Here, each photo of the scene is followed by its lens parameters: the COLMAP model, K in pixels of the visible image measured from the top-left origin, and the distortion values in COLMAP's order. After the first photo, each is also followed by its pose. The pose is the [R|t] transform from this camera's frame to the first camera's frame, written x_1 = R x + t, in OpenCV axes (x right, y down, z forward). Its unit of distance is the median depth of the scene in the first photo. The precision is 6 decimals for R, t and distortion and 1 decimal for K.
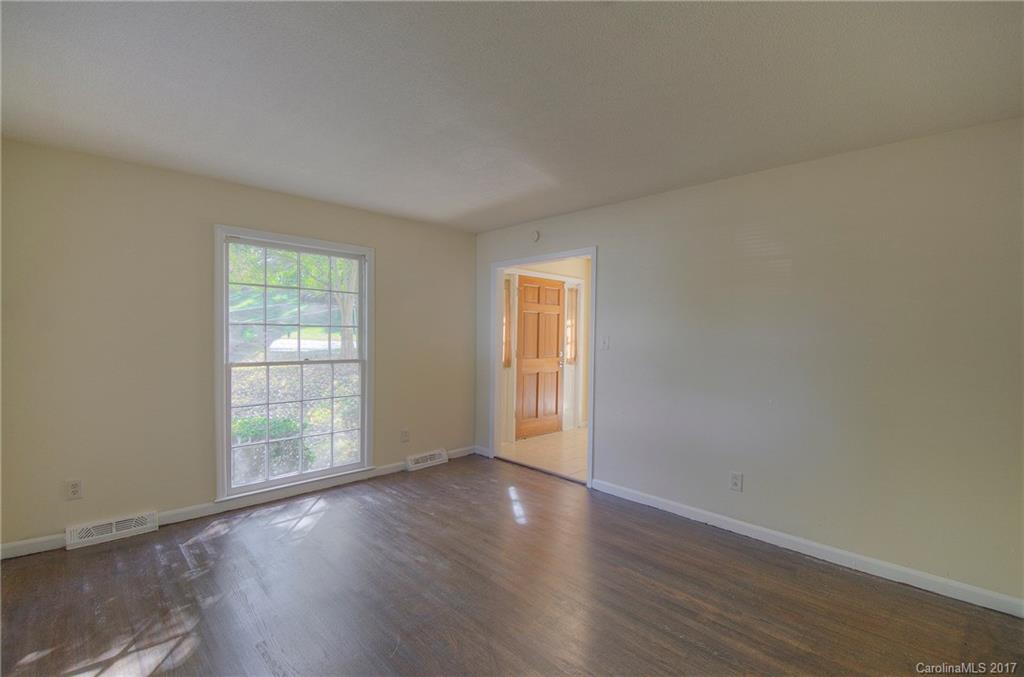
lens RADIAL K [[449.9, 0, 512.0], [0, 449.9, 338.5], [0, 0, 1]] dist [-0.000693, -0.000076]
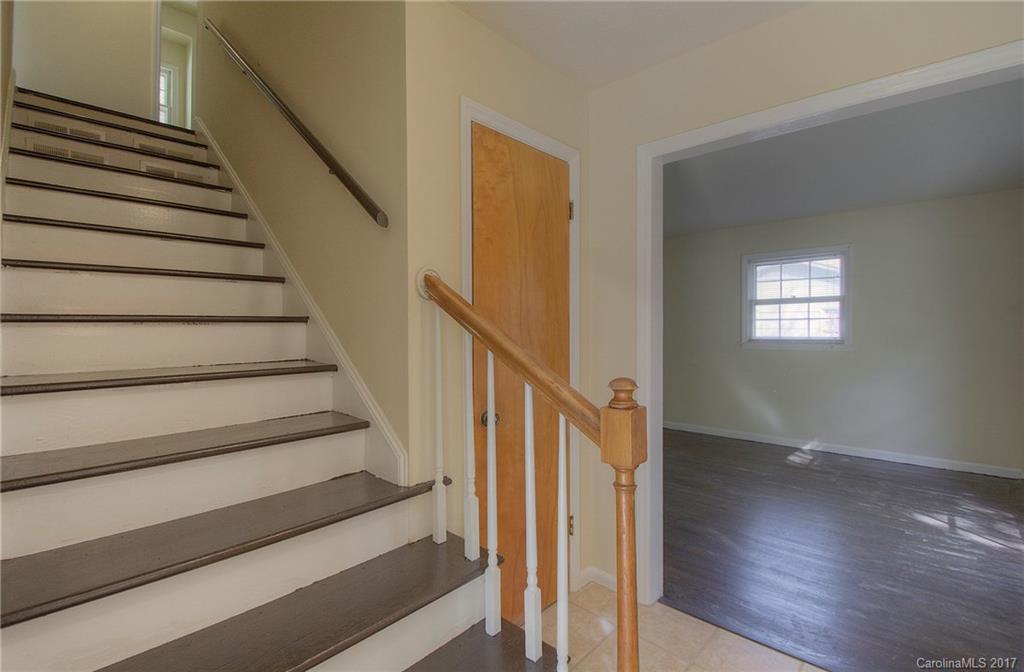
lens RADIAL K [[464.1, 0, 512.0], [0, 464.1, 336.0], [0, 0, 1]] dist [0.000750, 0.000094]
pose [[-0.999161, -0.001937, -0.040908, 0.433977], [-0.003206, 0.999514, 0.030992, -0.012712], [0.040828, 0.031097, -0.998682, 1.766939]]
